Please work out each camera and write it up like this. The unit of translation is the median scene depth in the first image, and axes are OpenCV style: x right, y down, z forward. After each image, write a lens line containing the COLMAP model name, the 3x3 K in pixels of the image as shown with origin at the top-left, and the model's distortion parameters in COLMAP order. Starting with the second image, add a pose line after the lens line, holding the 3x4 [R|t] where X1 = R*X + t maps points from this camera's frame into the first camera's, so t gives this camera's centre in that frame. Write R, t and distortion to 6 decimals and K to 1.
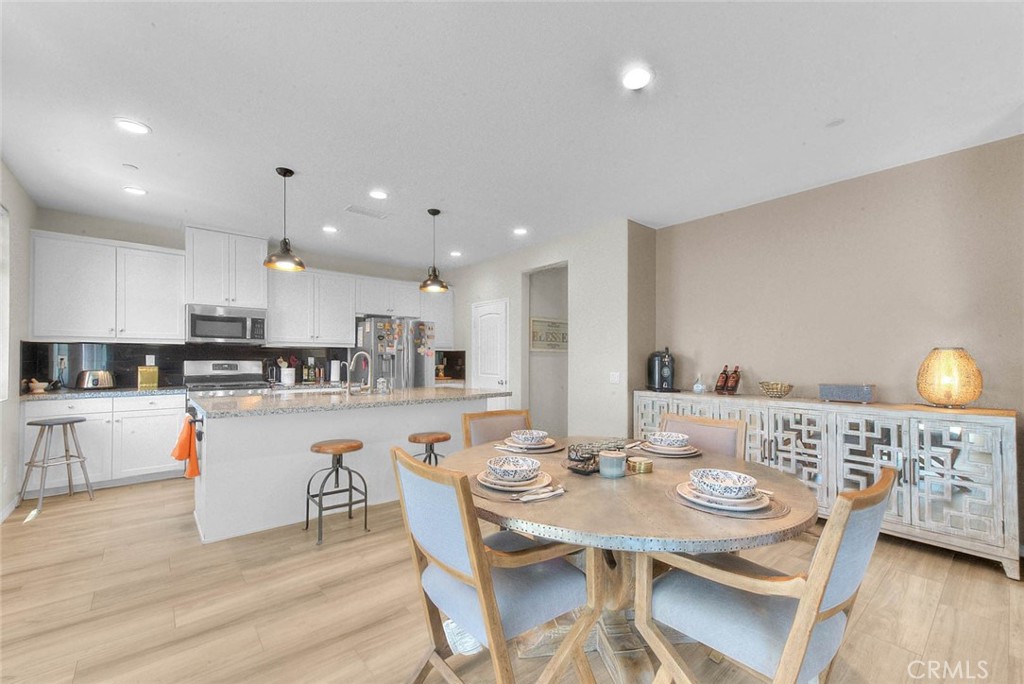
lens RADIAL K [[405.3, 0, 515.1], [0, 405.3, 355.9], [0, 0, 1]] dist [0.010545, -0.000012]
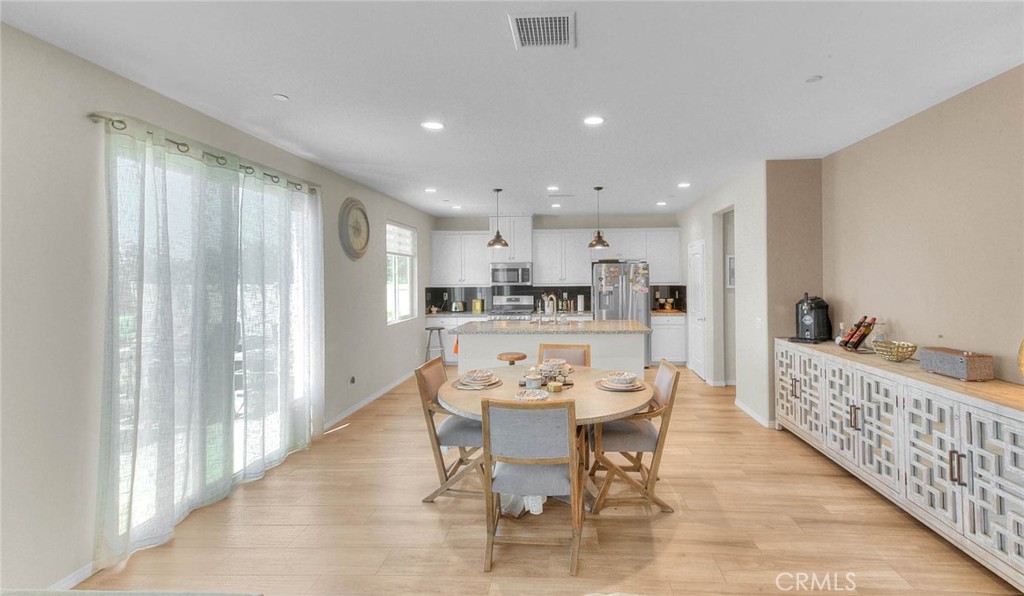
lens RADIAL K [[410.5, 0, 561.5], [0, 410.5, 273.7], [0, 0, 1]] dist [0.000393, -0.000071]
pose [[0.741273, -0.020751, -0.670883, 0.473296], [0.016889, 0.999782, -0.012262, -0.049601], [0.670991, -0.002241, 0.741462, -0.048573]]
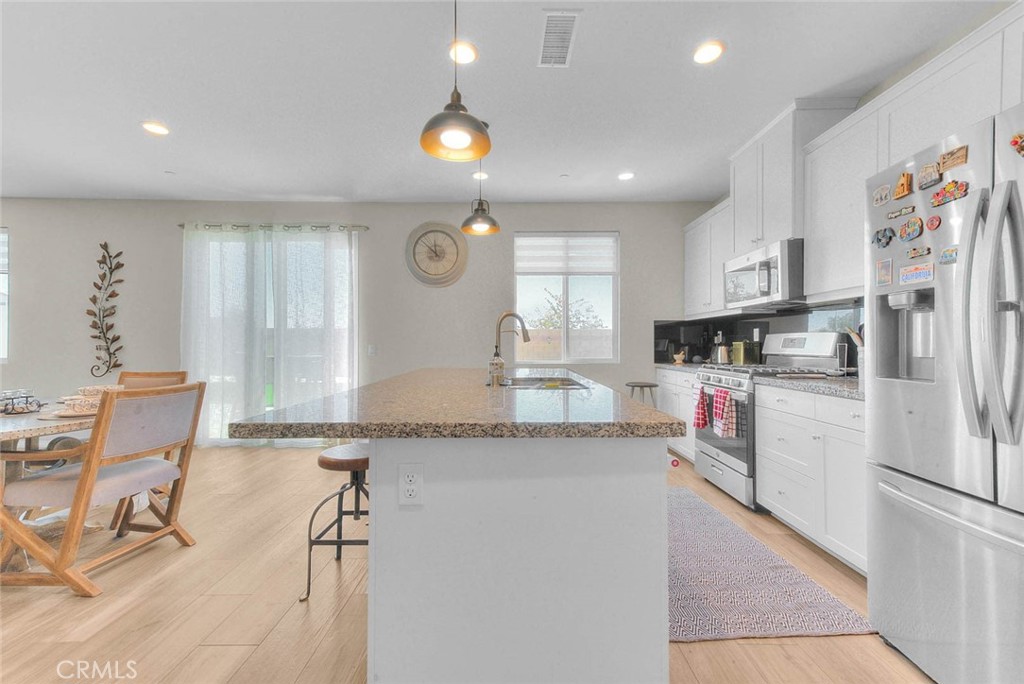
lens RADIAL K [[411.3, 0, 528.8], [0, 411.3, 343.2], [0, 0, 1]] dist [0.013388, 0.000167]
pose [[-0.640275, -0.010763, -0.768070, 0.047632], [-0.000541, 0.999908, -0.013560, 0.034883], [0.768145, -0.008267, -0.640222, 1.053818]]
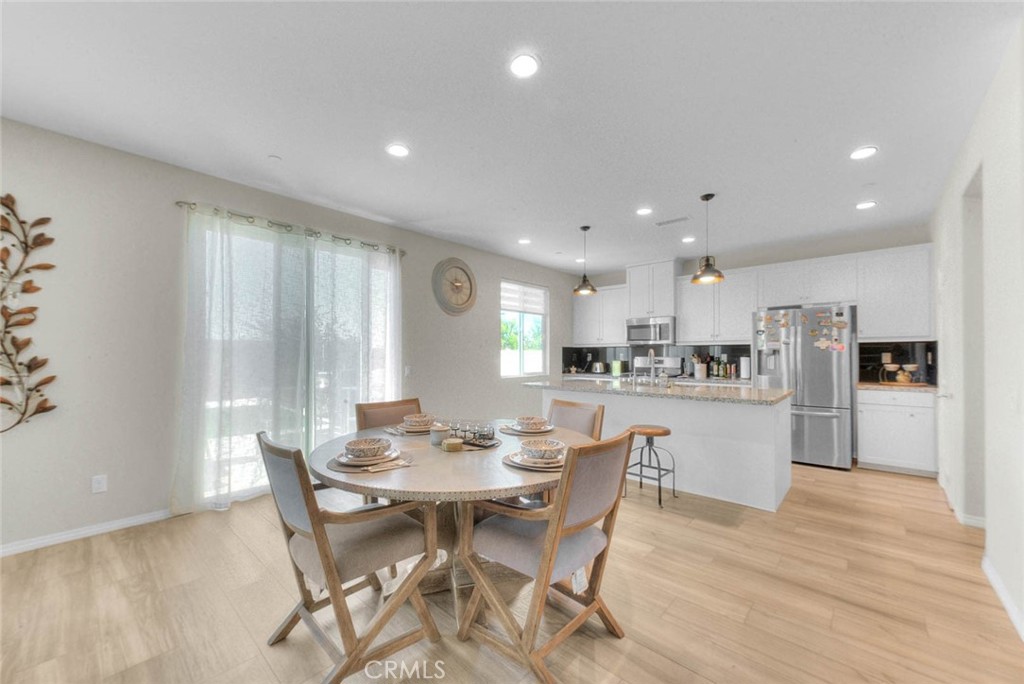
lens RADIAL K [[388.8, 0, 525.9], [0, 388.8, 353.1], [0, 0, 1]] dist [0.003294, 0.000161]
pose [[0.147447, -0.012779, -0.988987, 0.489677], [0.006408, 0.999908, -0.011965, 0.010590], [0.989049, -0.004573, 0.147515, 0.363155]]
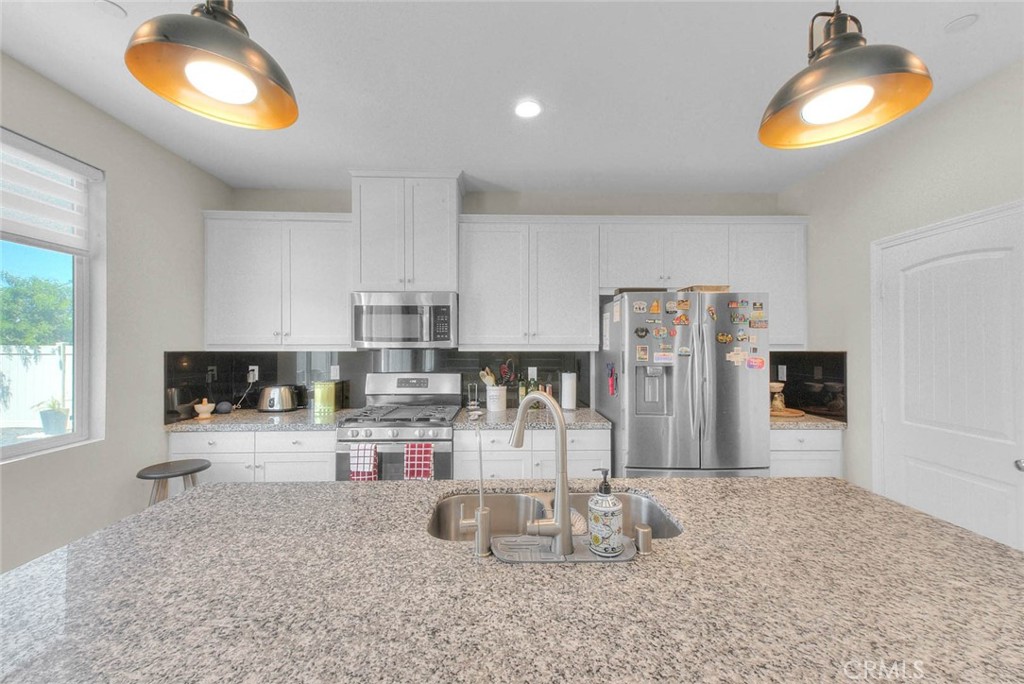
lens RADIAL K [[401.9, 0, 510.2], [0, 401.9, 348.8], [0, 0, 1]] dist [0.019538, -0.000127]
pose [[0.768465, -0.006810, -0.639855, -0.155004], [0.007342, 0.999971, -0.001825, -0.026041], [0.639850, -0.003296, 0.768493, 0.568636]]
